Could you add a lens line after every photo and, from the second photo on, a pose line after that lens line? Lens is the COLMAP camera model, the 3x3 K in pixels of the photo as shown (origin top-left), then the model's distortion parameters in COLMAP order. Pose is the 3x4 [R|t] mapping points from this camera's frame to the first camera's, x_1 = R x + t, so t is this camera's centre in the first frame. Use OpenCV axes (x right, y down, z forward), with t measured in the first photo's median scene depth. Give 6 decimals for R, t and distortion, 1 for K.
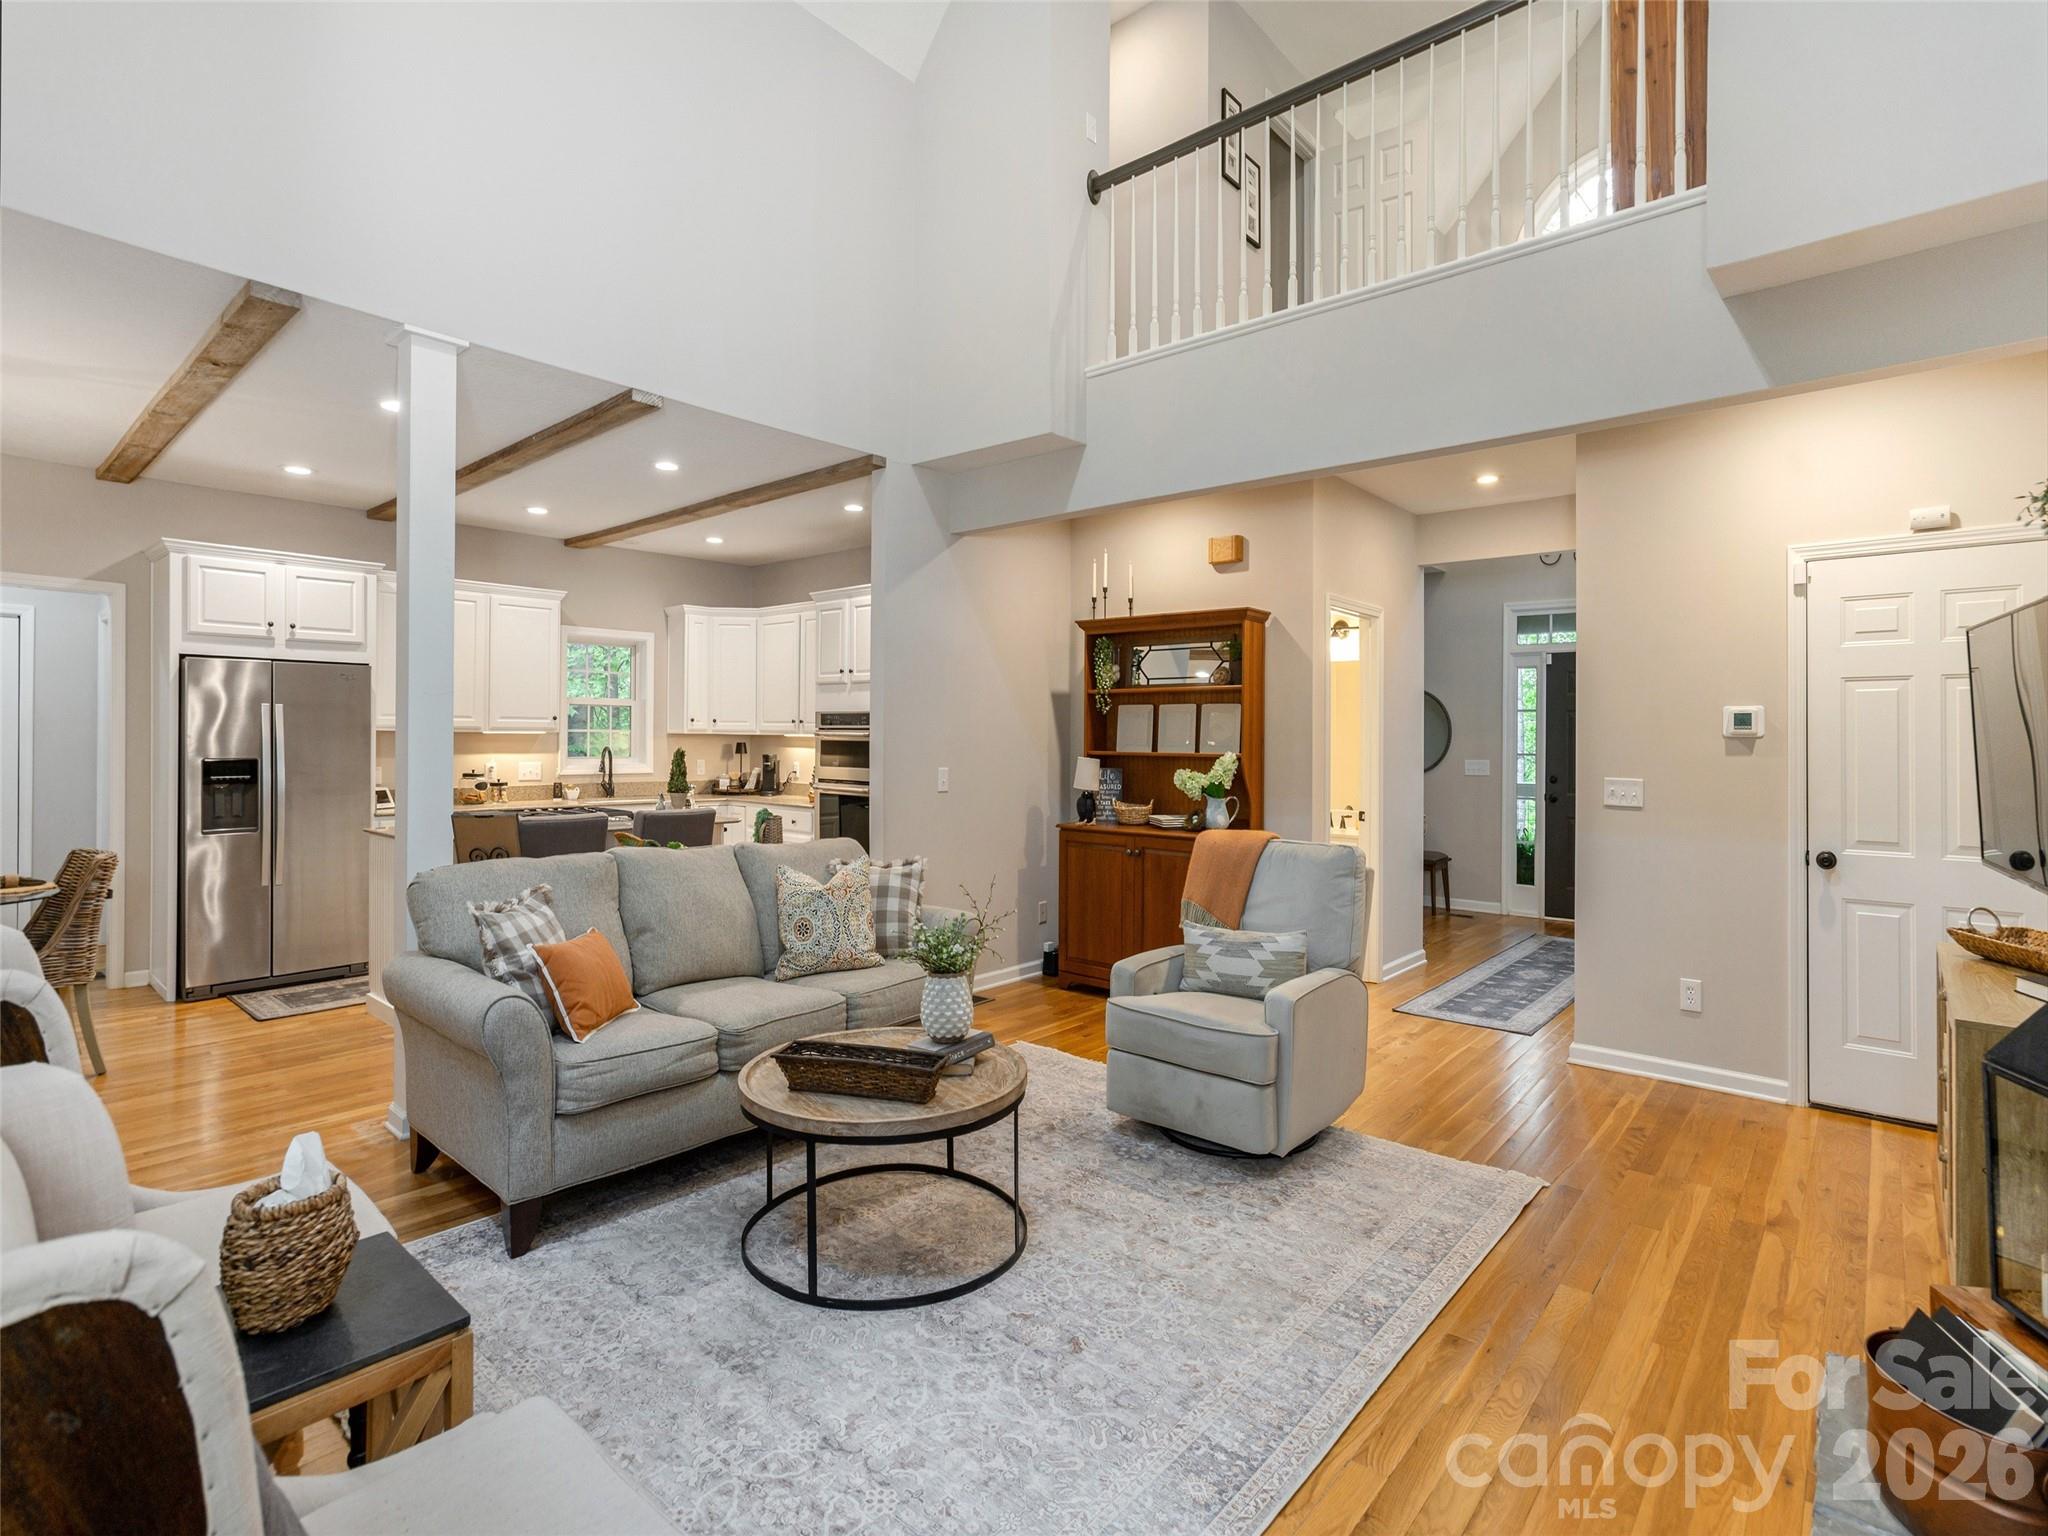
lens RADIAL K [[991.9, 0, 1021.2], [0, 991.9, 733.2], [0, 0, 1]] dist [-0.013108, 0.000462]
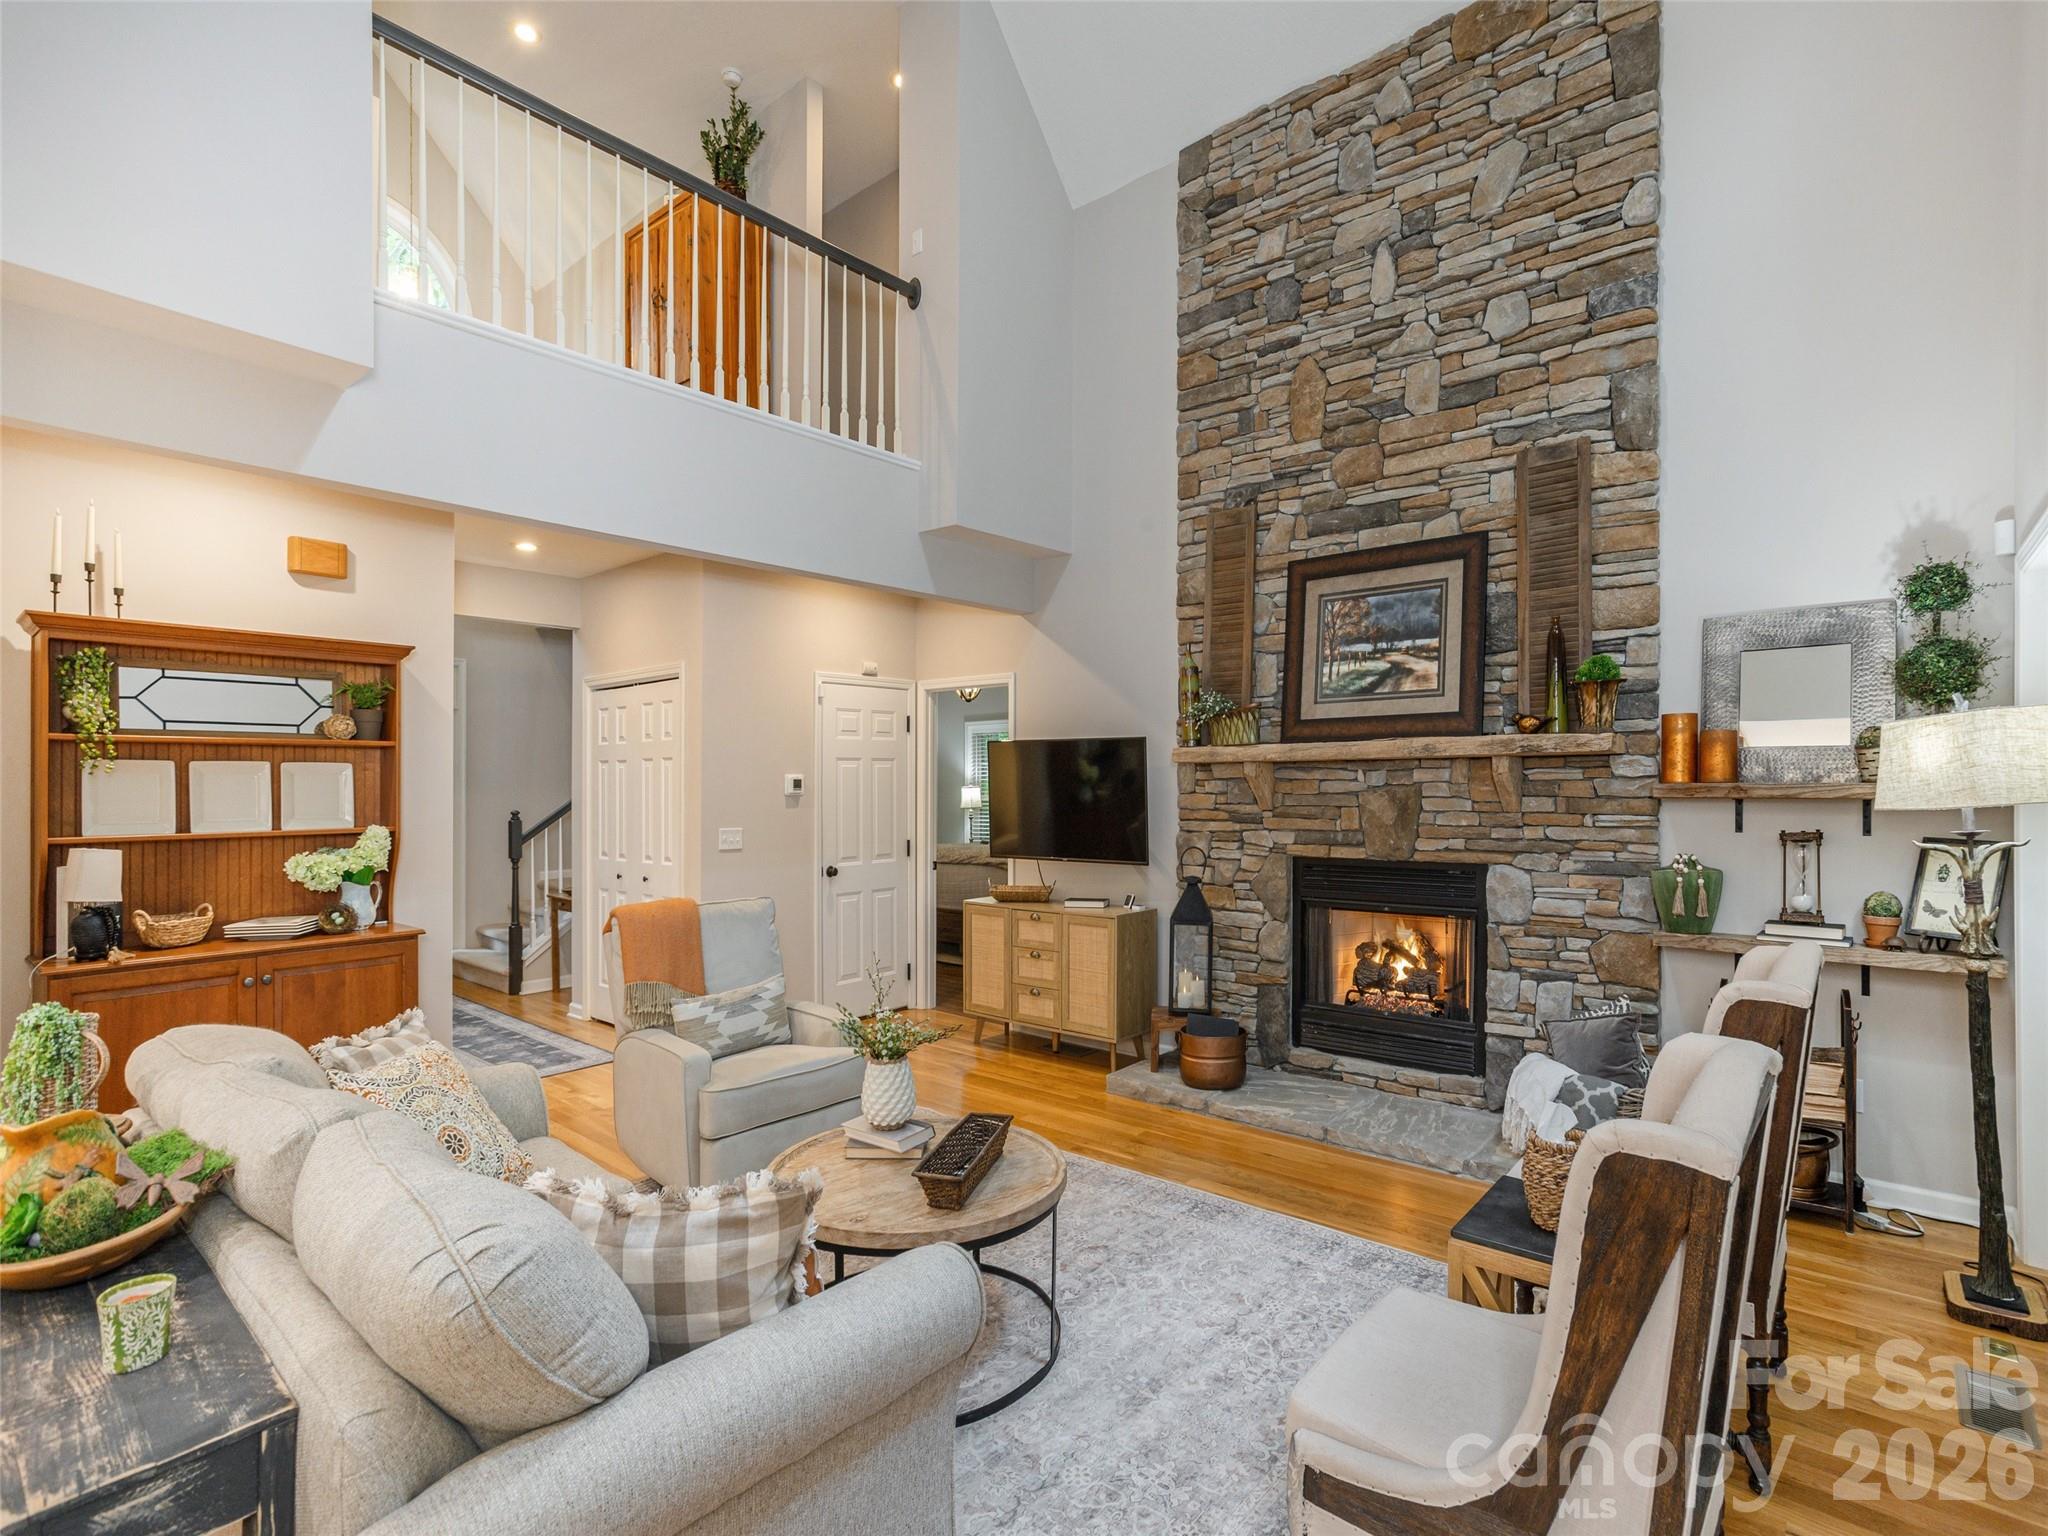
lens RADIAL K [[1010.2, 0, 1067.7], [0, 1010.2, 770.1], [0, 0, 1]] dist [0.000564, 0.001245]
pose [[-0.035155, 0.006022, 0.999364, -0.864621], [0.002670, 0.999979, -0.005932, -0.025723], [-0.999378, 0.002460, -0.035171, 0.692714]]
